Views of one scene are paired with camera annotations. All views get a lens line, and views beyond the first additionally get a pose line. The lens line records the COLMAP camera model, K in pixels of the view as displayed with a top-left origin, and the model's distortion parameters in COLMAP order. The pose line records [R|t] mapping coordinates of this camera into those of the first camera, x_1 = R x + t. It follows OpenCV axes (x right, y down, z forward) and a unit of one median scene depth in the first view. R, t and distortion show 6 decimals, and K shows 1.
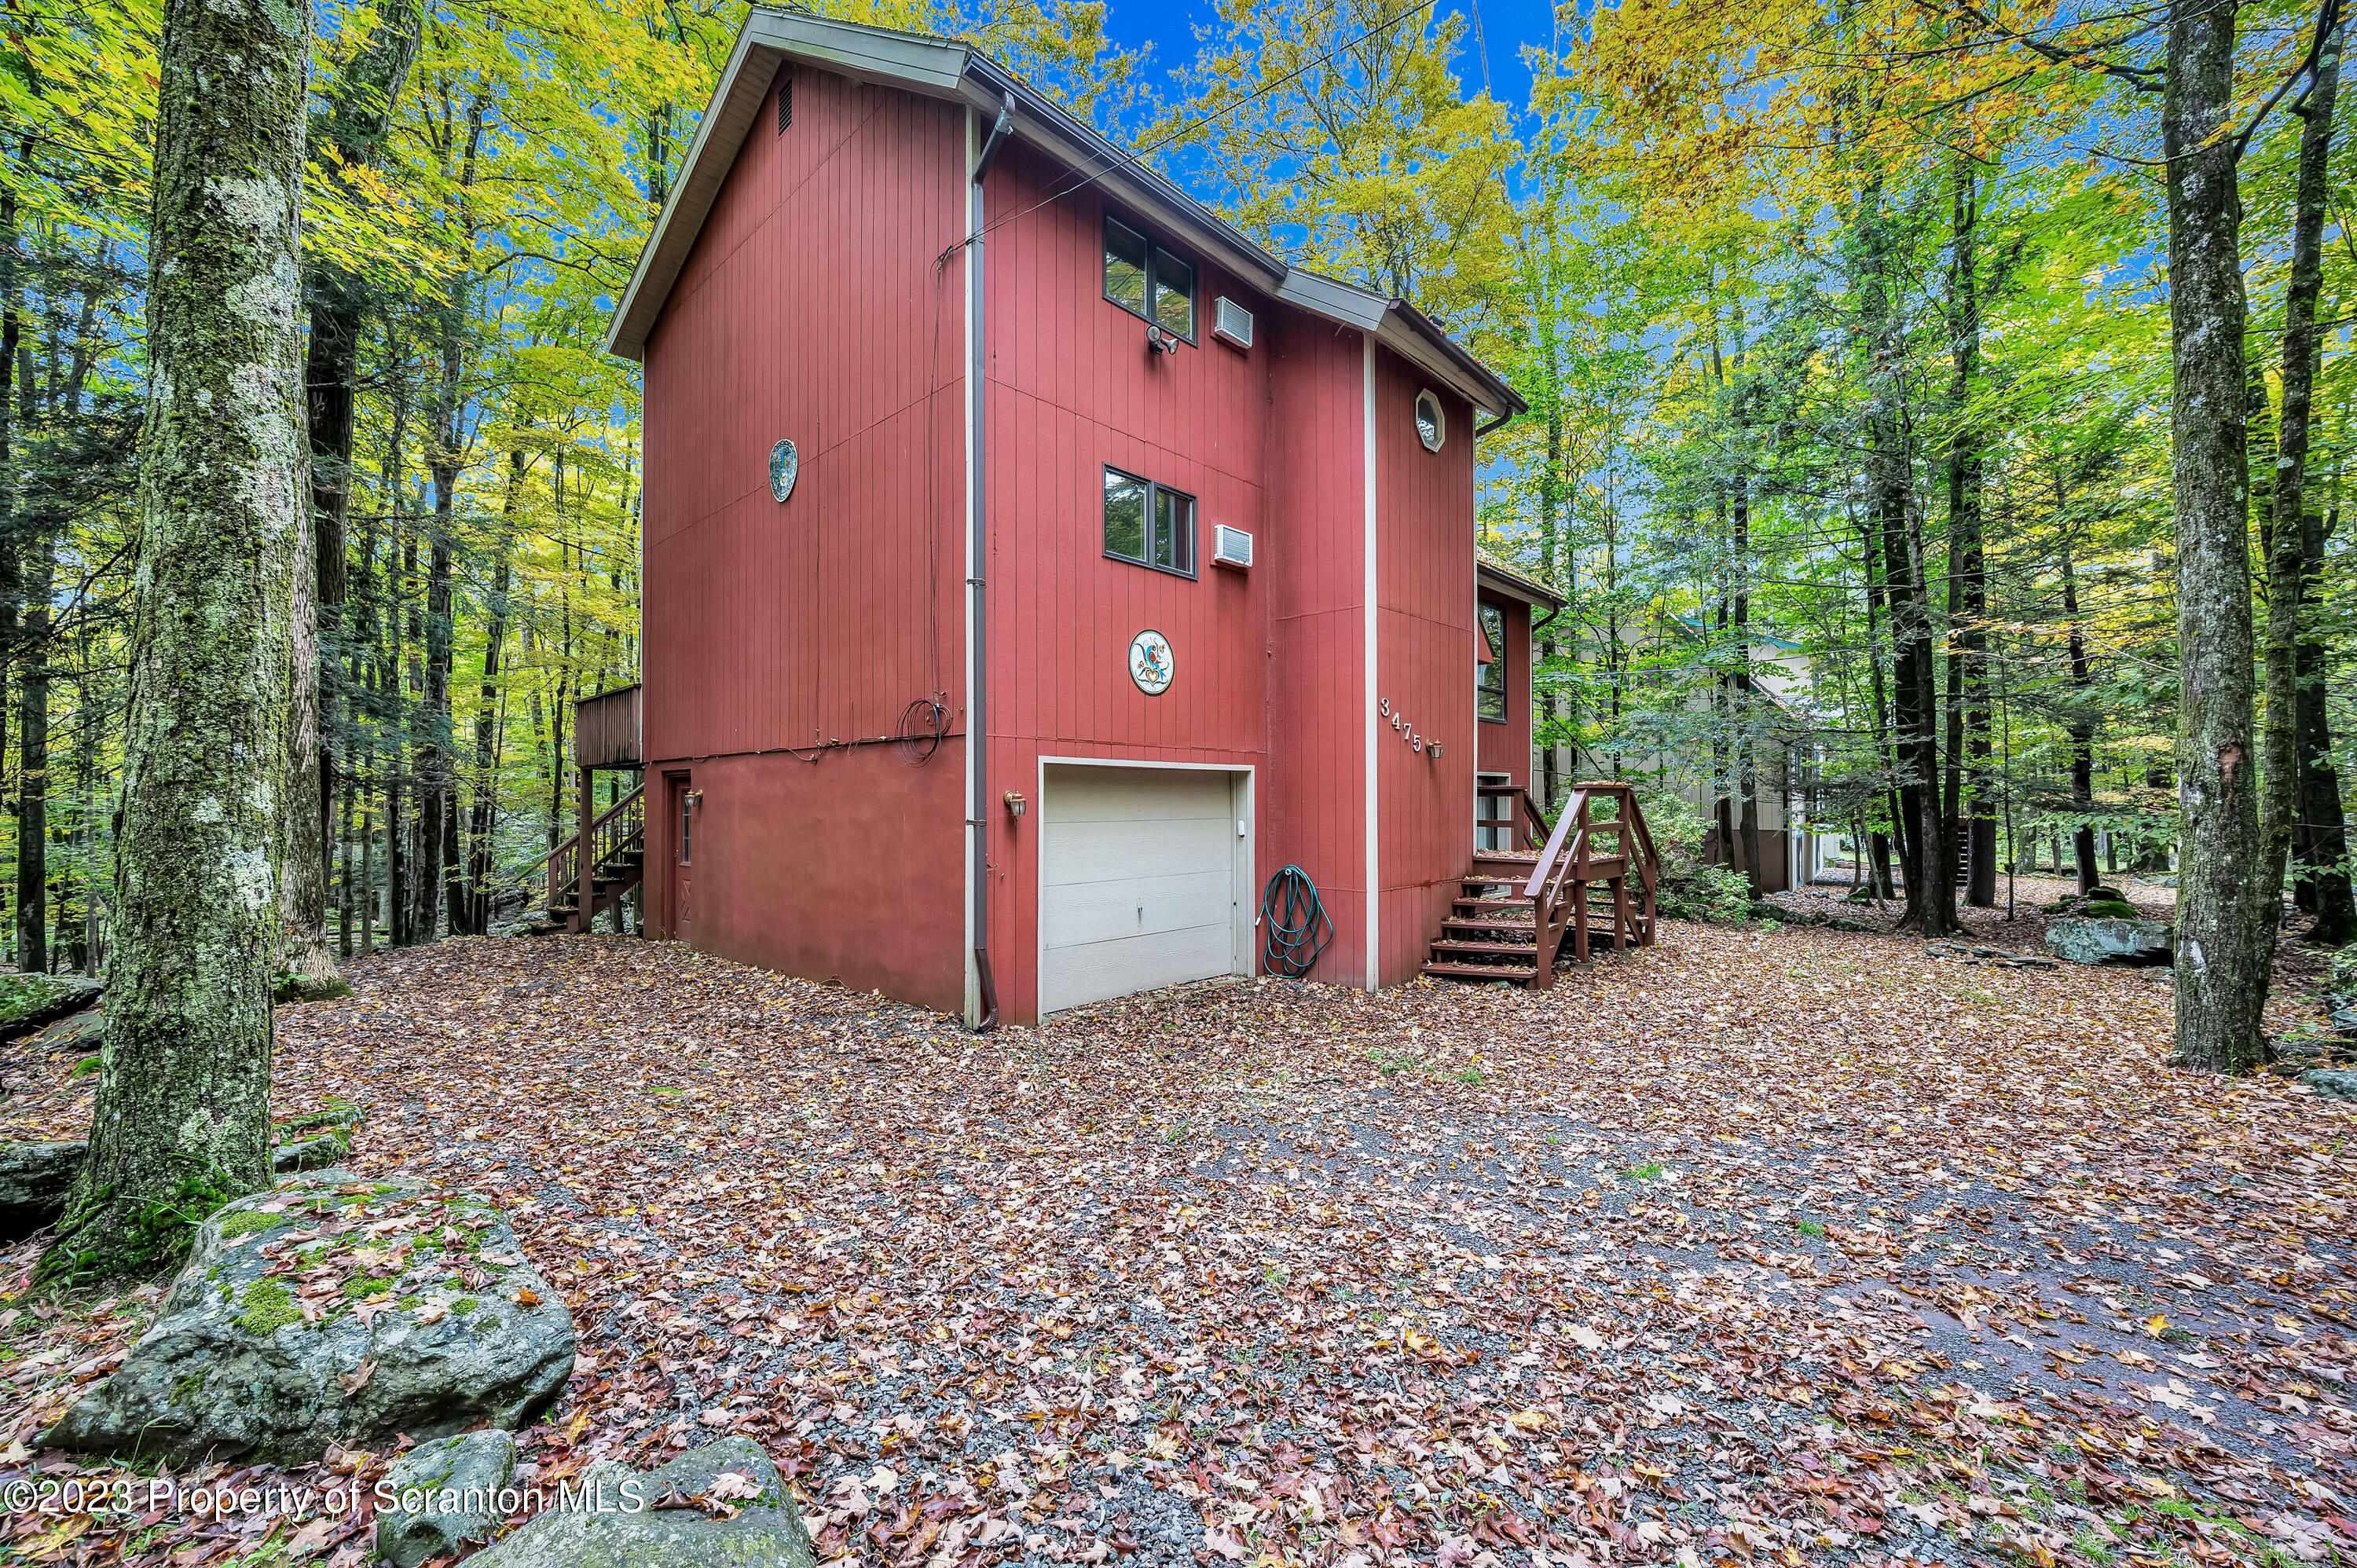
lens RADIAL K [[950.7, 0, 1145.6], [0, 950.7, 787.7], [0, 0, 1]] dist [0.001156, -0.001233]
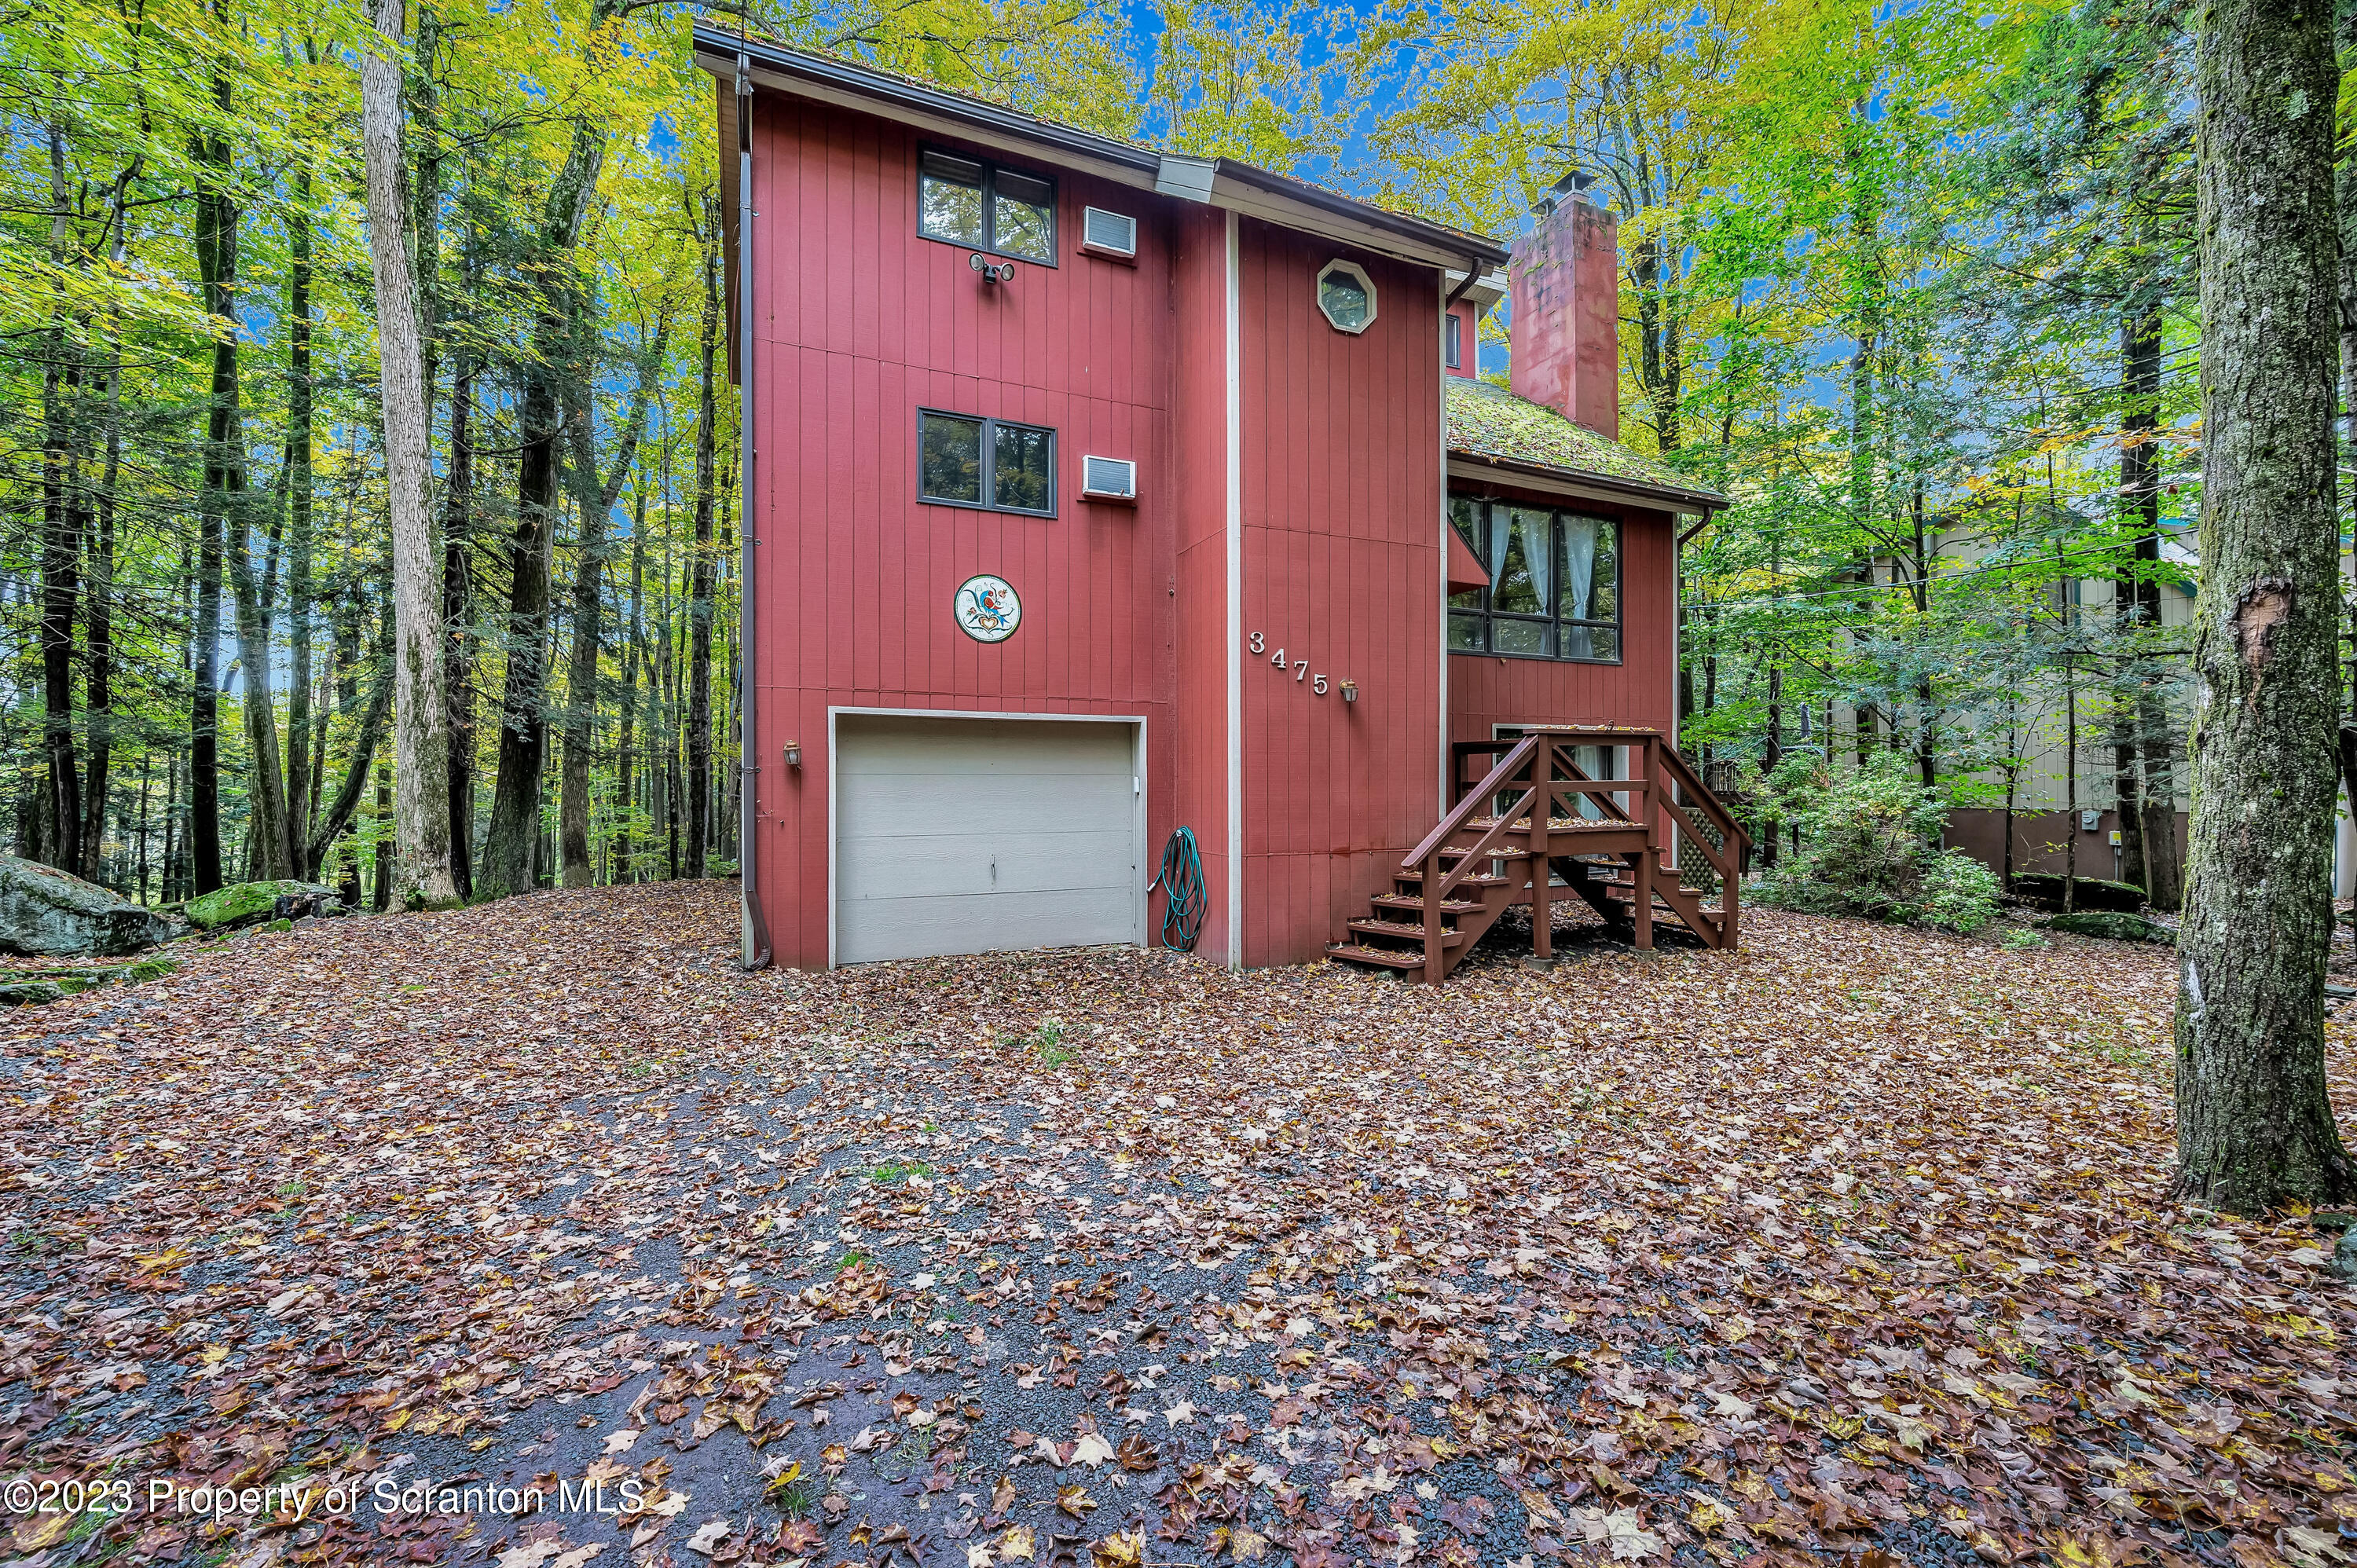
lens RADIAL K [[950.7, 0, 1176.5], [0, 950.7, 790.9], [0, 0, 1]] dist [0.001156, -0.001233]
pose [[0.916916, 0.002108, -0.399074, 0.548222], [0.004365, 0.999873, 0.015312, 0.037253], [0.399055, -0.015782, 0.916791, 0.189297]]
